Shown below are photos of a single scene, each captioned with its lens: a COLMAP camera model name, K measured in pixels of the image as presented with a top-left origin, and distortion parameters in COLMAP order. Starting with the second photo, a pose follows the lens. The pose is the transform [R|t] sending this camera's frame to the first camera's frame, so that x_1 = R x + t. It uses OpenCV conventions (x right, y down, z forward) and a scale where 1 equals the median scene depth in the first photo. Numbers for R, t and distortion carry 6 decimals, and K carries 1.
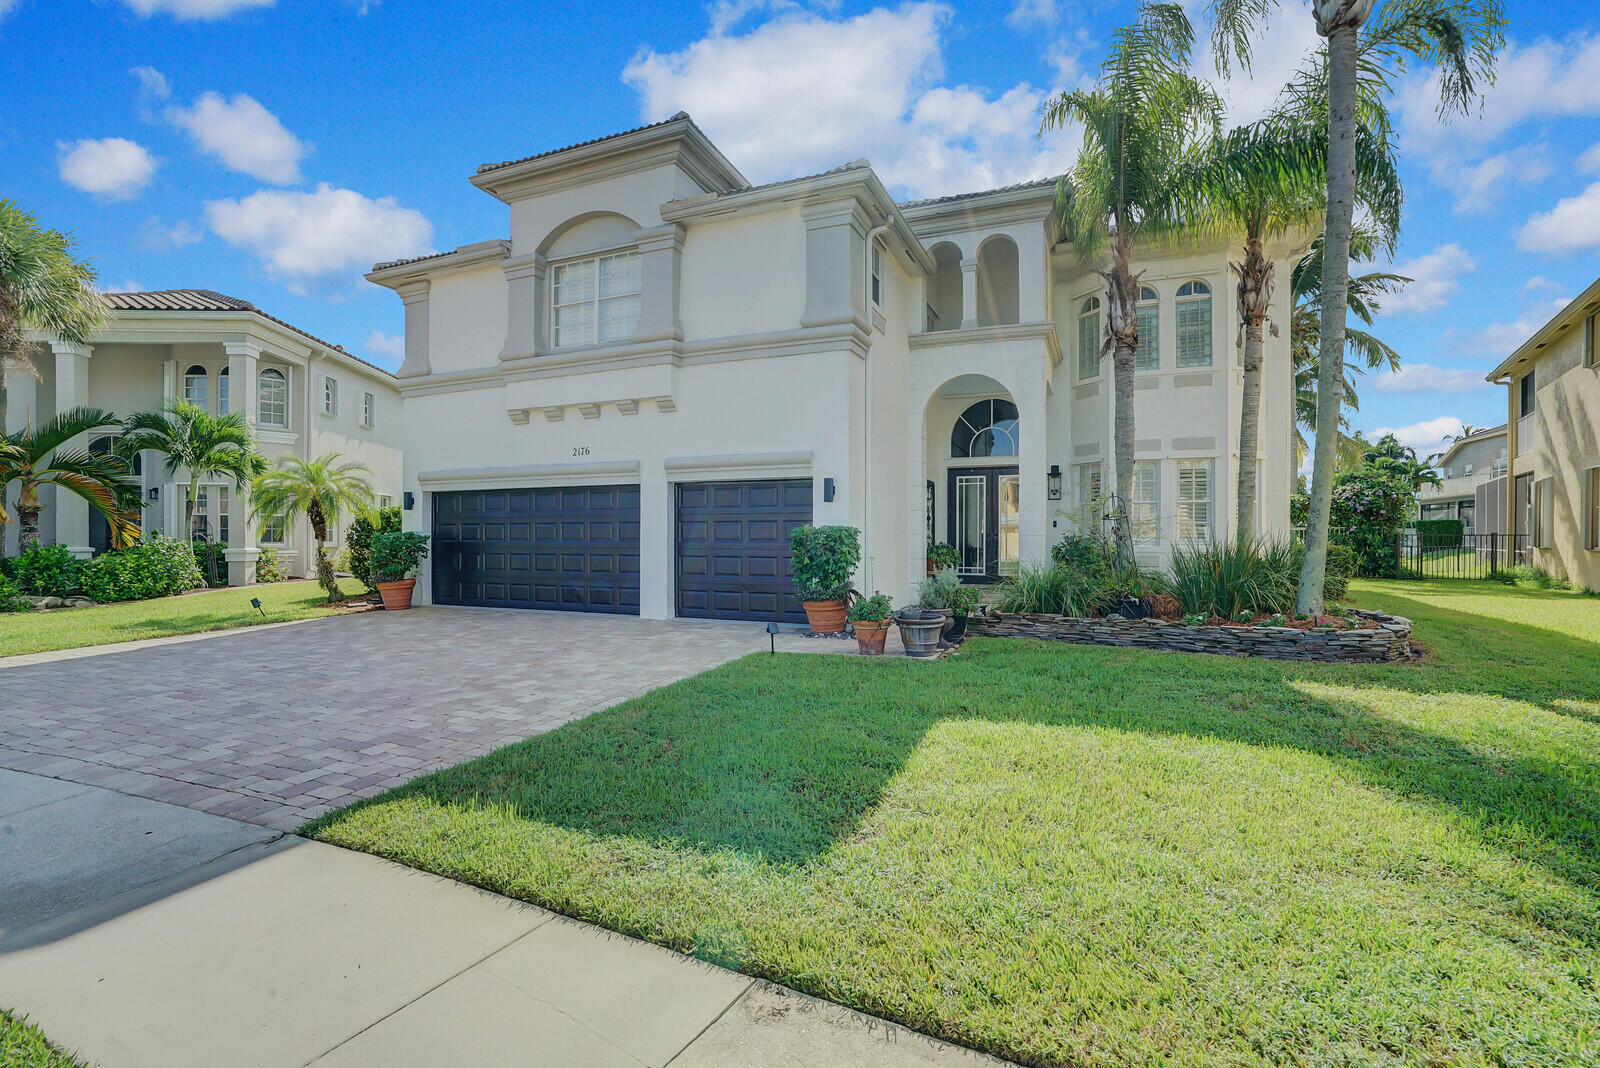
lens RADIAL K [[746.8, 0, 791.5], [0, 746.8, 538.4], [0, 0, 1]] dist [-0.052245, 0.018303]
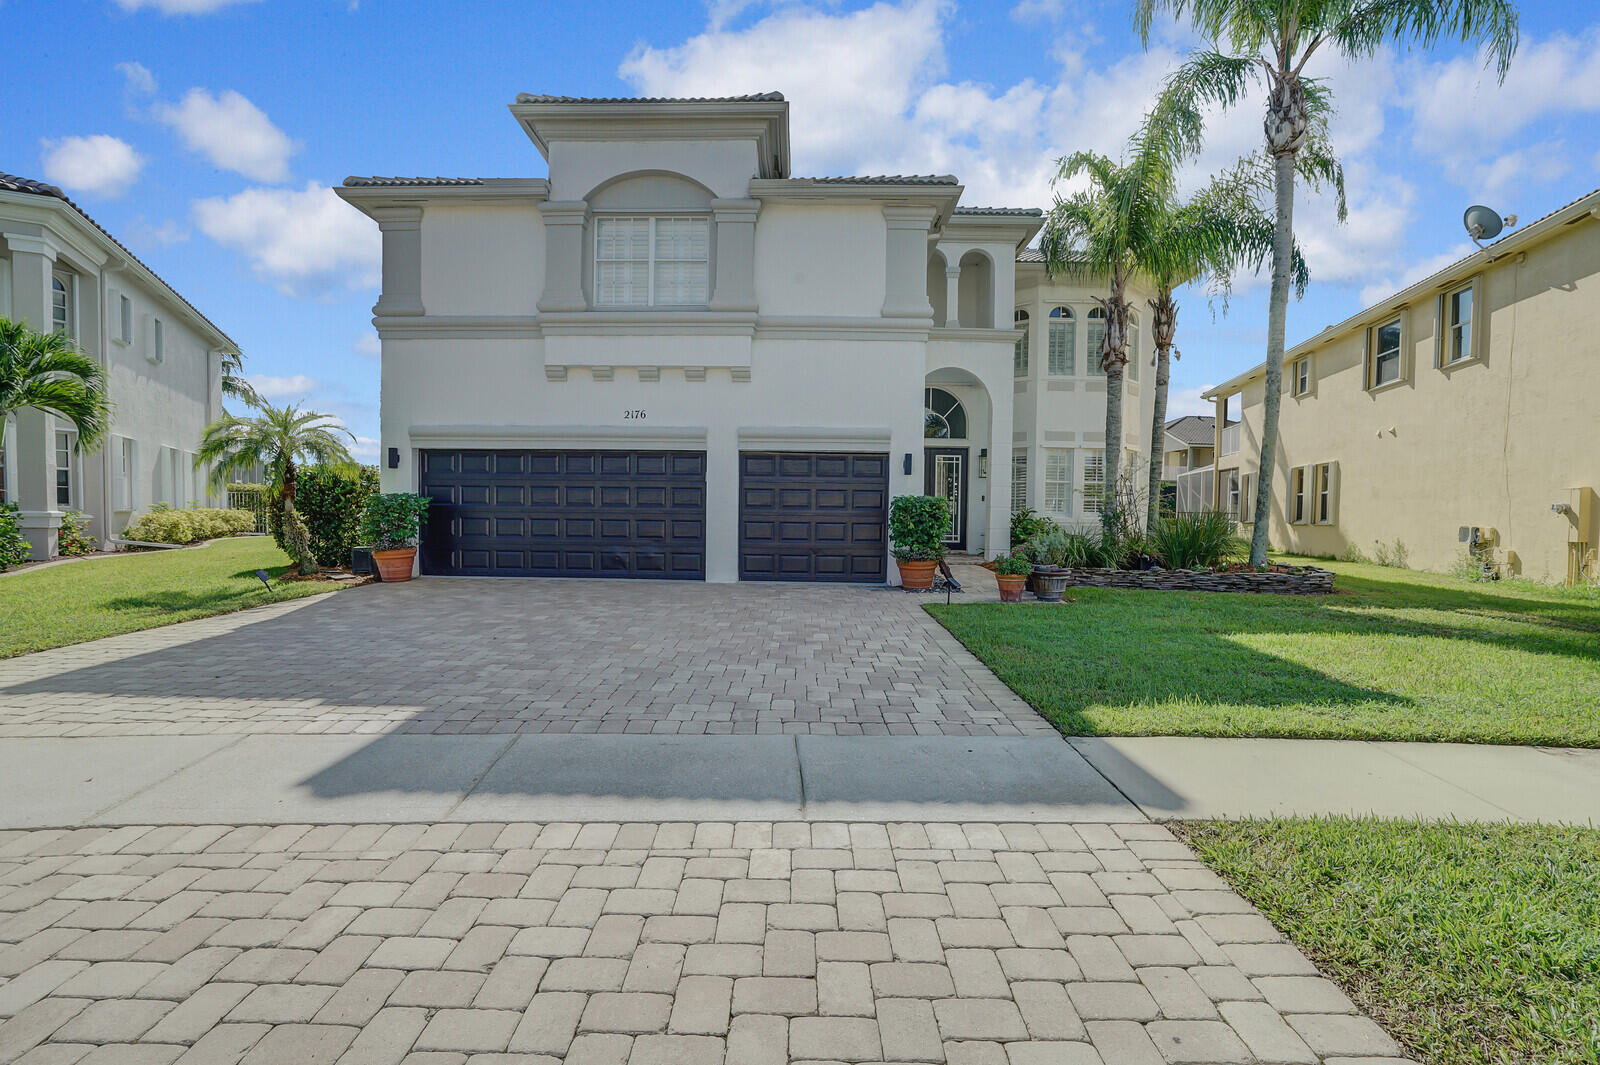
lens RADIAL K [[746.6, 0, 800.0], [0, 746.6, 532.5], [0, 0, 1]] dist [-0.045369, 0.013804]
pose [[0.926501, 0.001859, 0.376287, -0.465941], [-0.012594, 0.999581, 0.026071, 0.010140], [-0.376080, -0.028894, 0.926136, 0.007309]]
